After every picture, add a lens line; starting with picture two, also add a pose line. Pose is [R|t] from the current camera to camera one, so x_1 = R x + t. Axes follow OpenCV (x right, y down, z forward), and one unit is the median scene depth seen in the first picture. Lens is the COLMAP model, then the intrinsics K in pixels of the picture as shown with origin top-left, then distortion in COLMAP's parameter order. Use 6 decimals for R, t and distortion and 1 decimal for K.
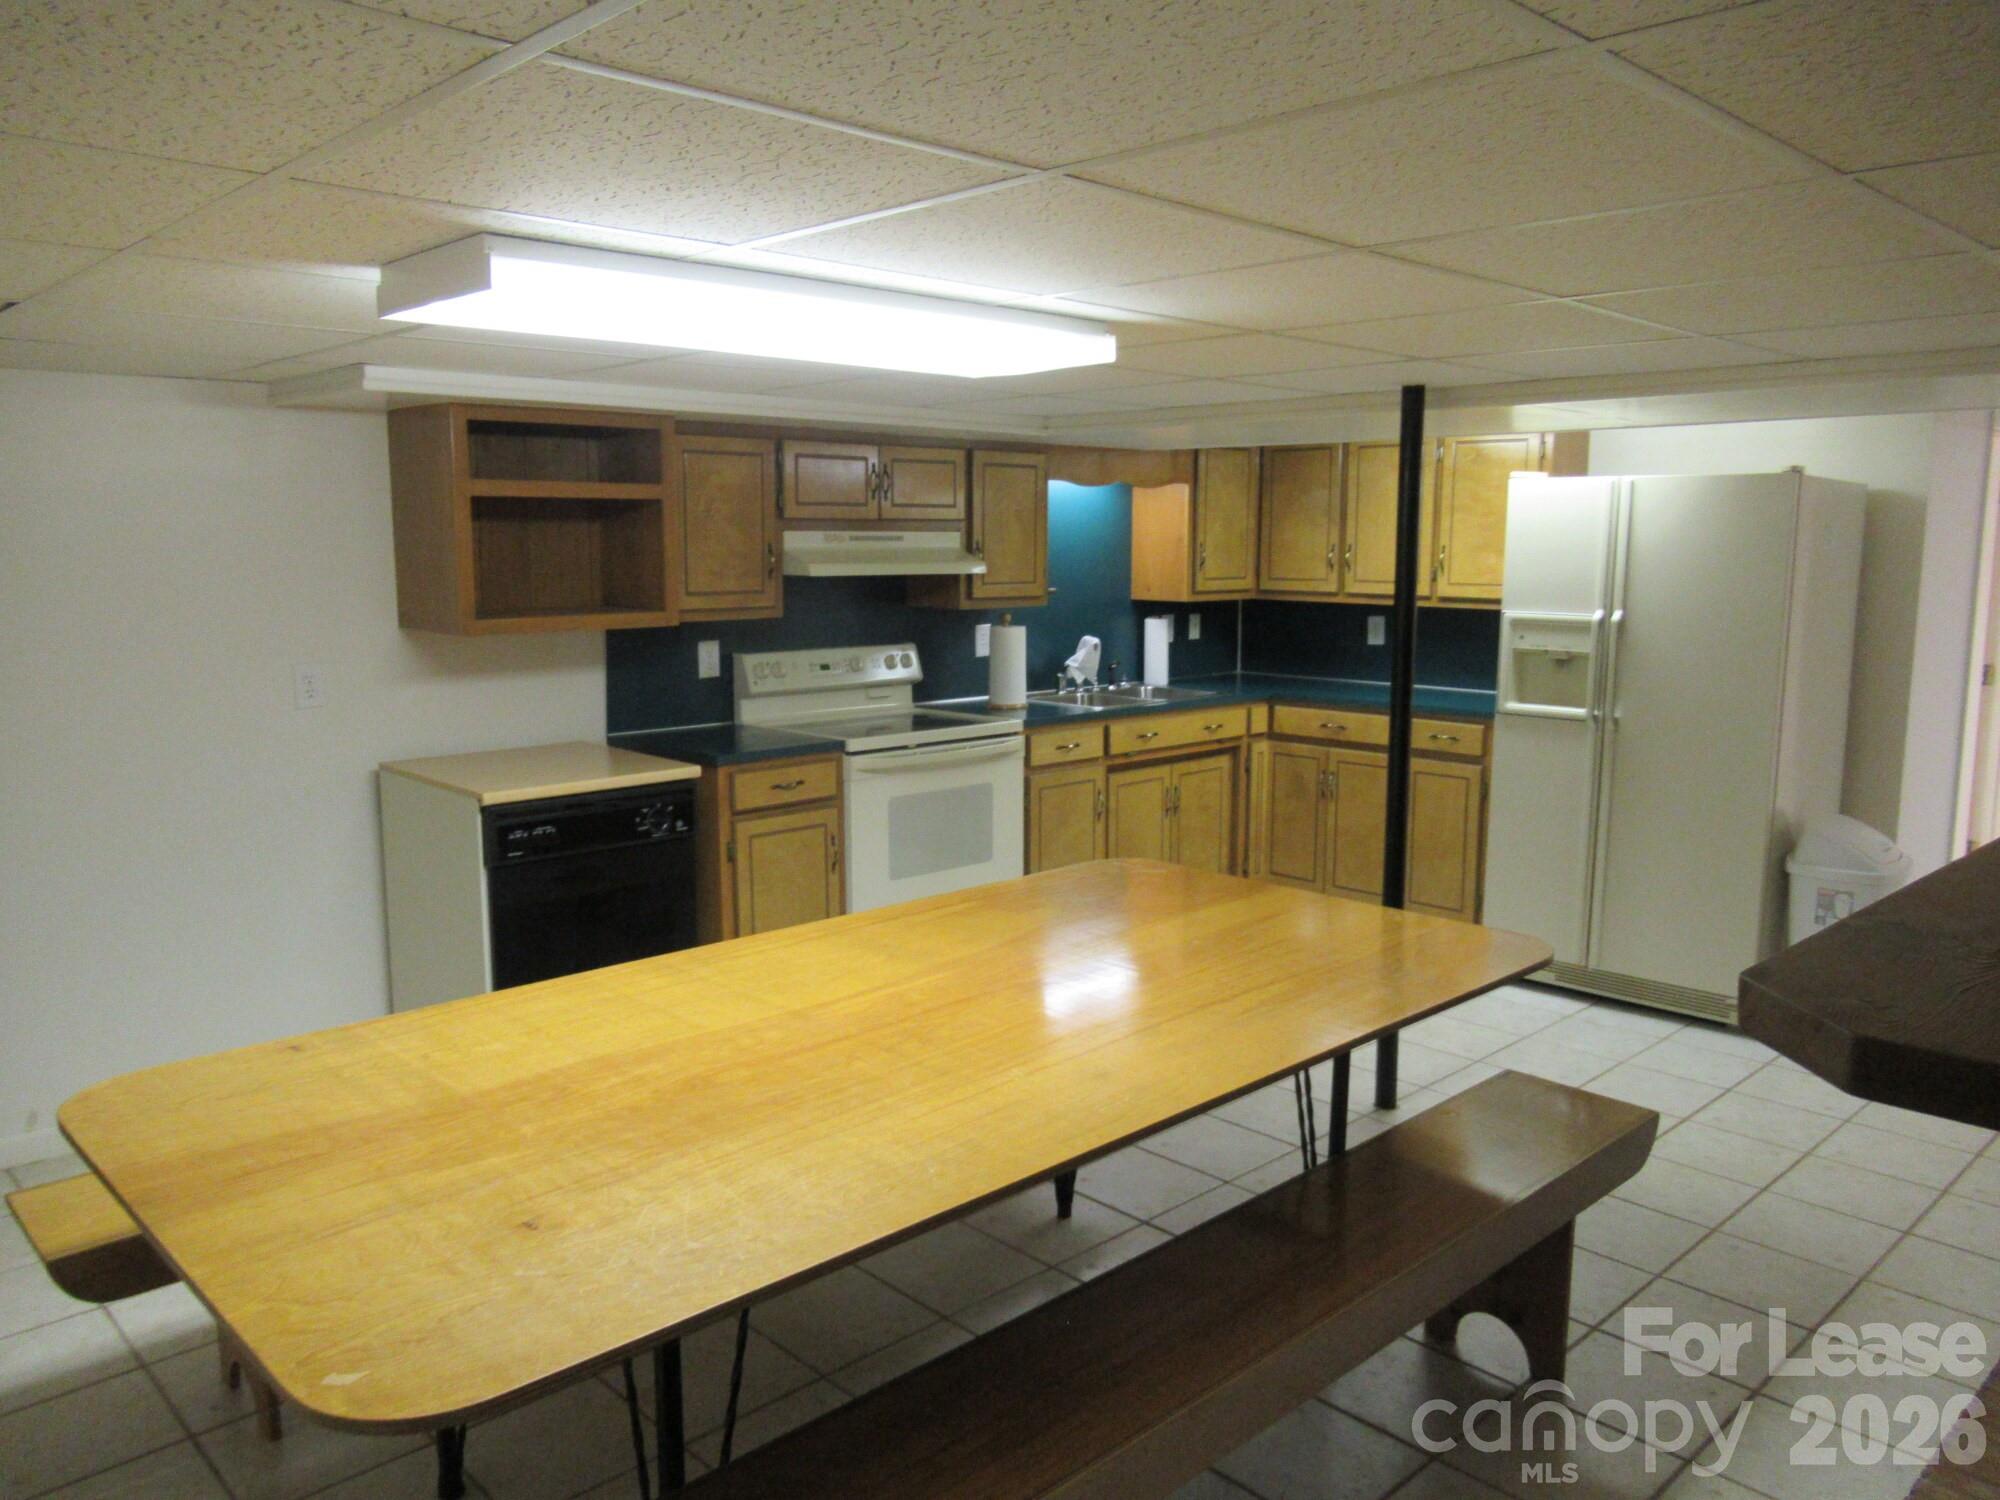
lens RADIAL K [[1492.0, 0, 1002.9], [0, 1492.0, 748.4], [0, 0, 1]] dist [0.002142, -0.000174]
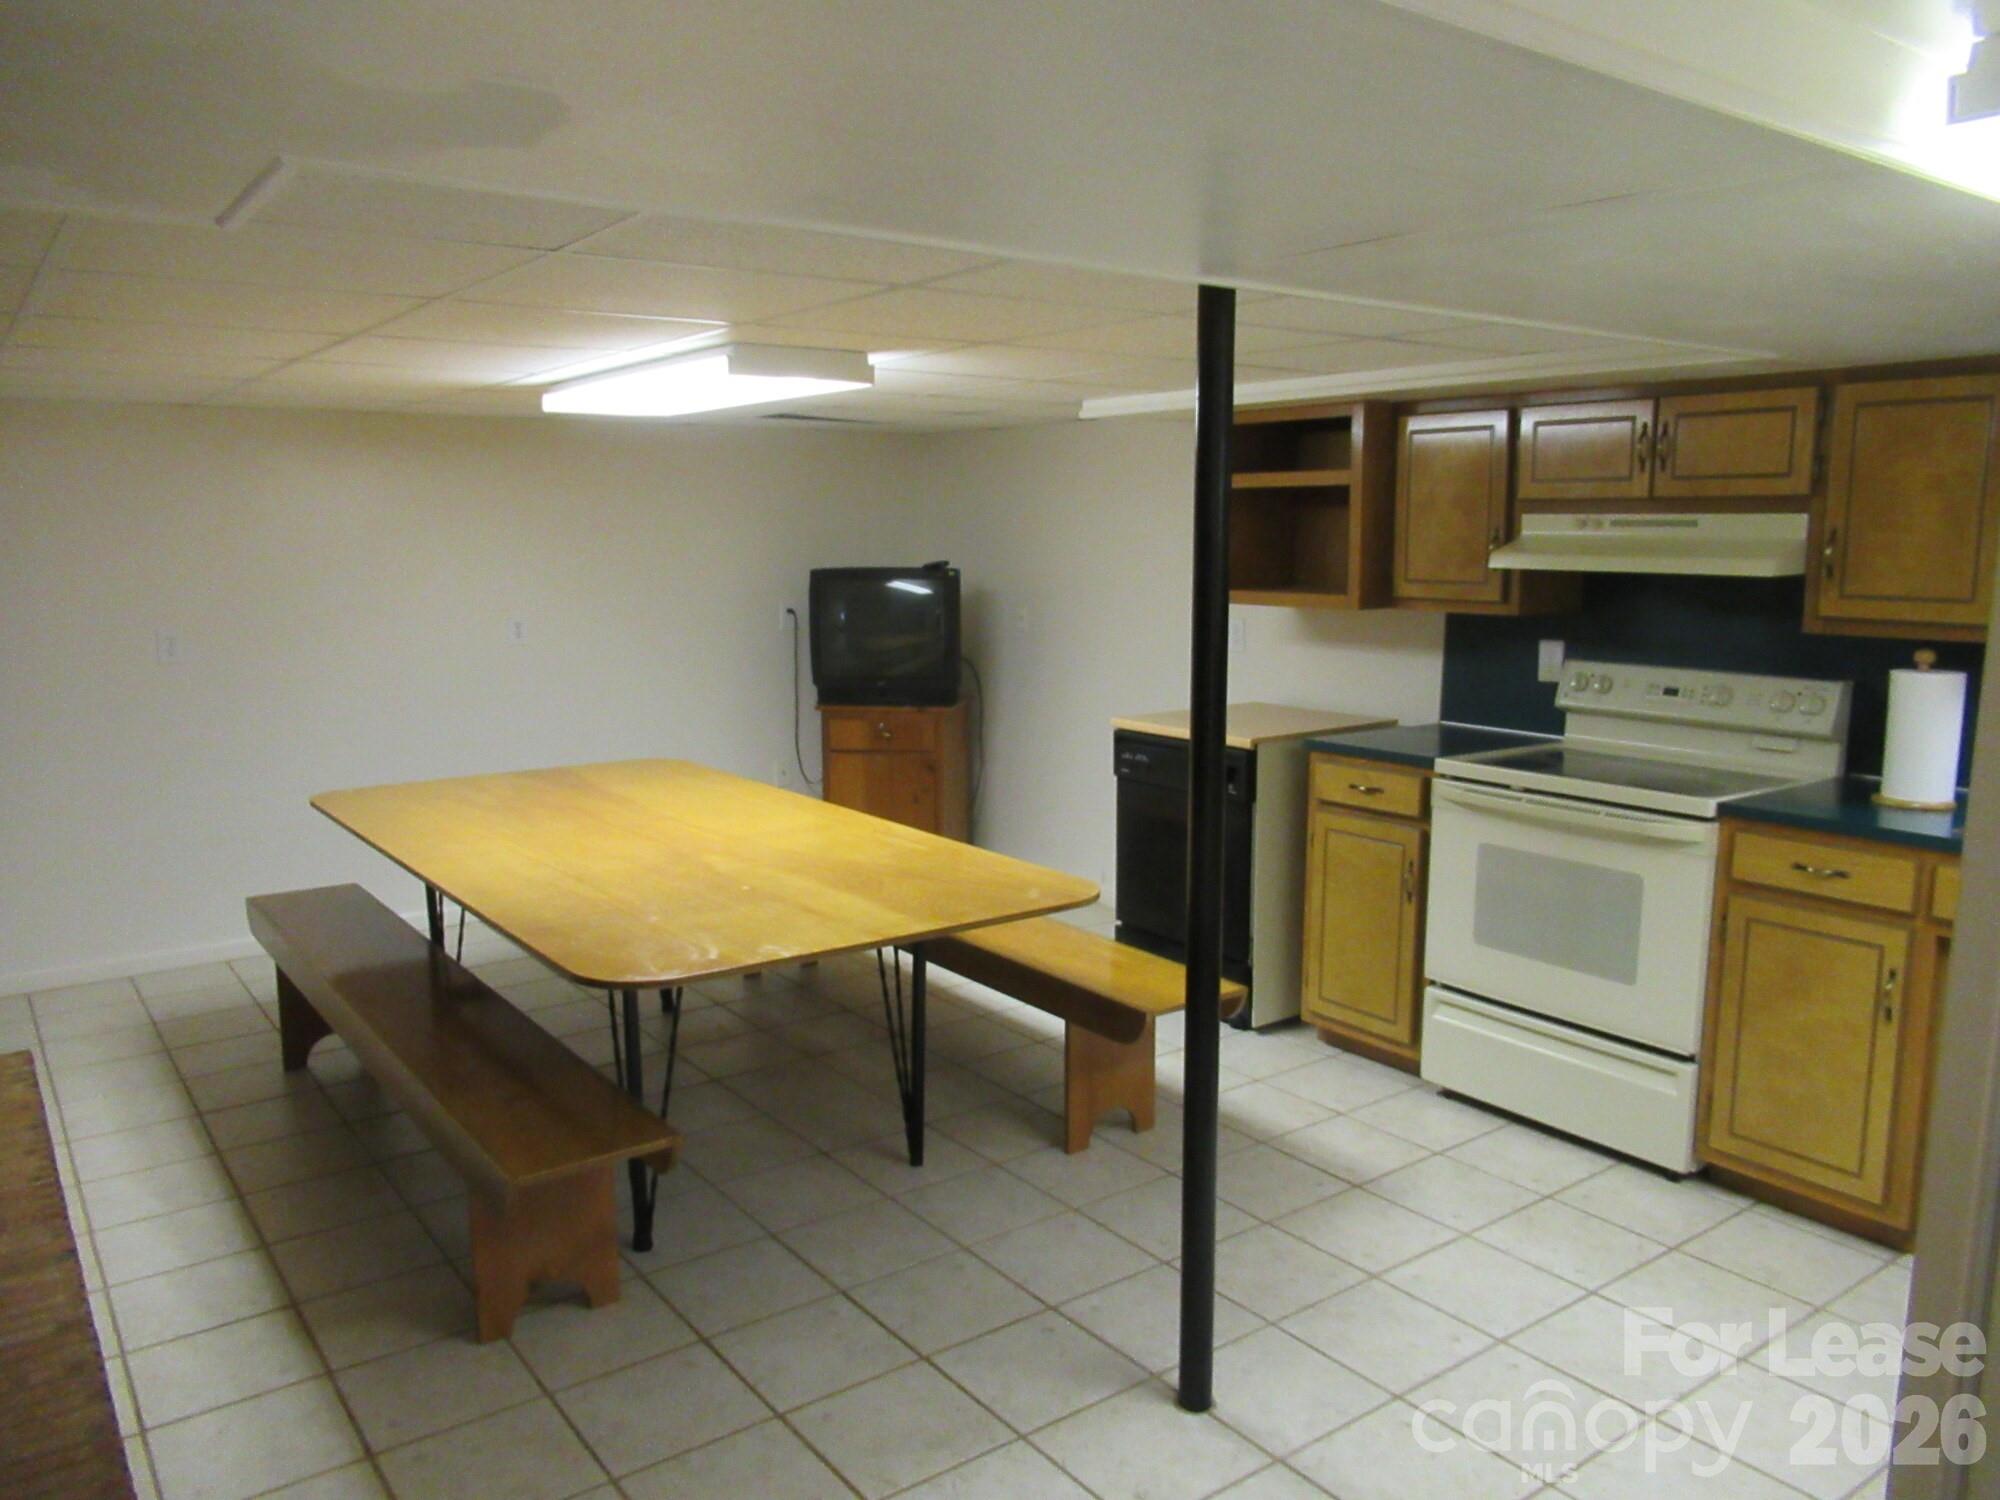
lens RADIAL K [[1492.0, 0, 1003.6], [0, 1492.0, 754.4], [0, 0, 1]] dist [0.002142, -0.000174]
pose [[-0.133686, 0.150874, -0.979472, 0.717004], [-0.140371, 0.975496, 0.169421, -0.110338], [0.981032, 0.160138, -0.109232, 0.791655]]
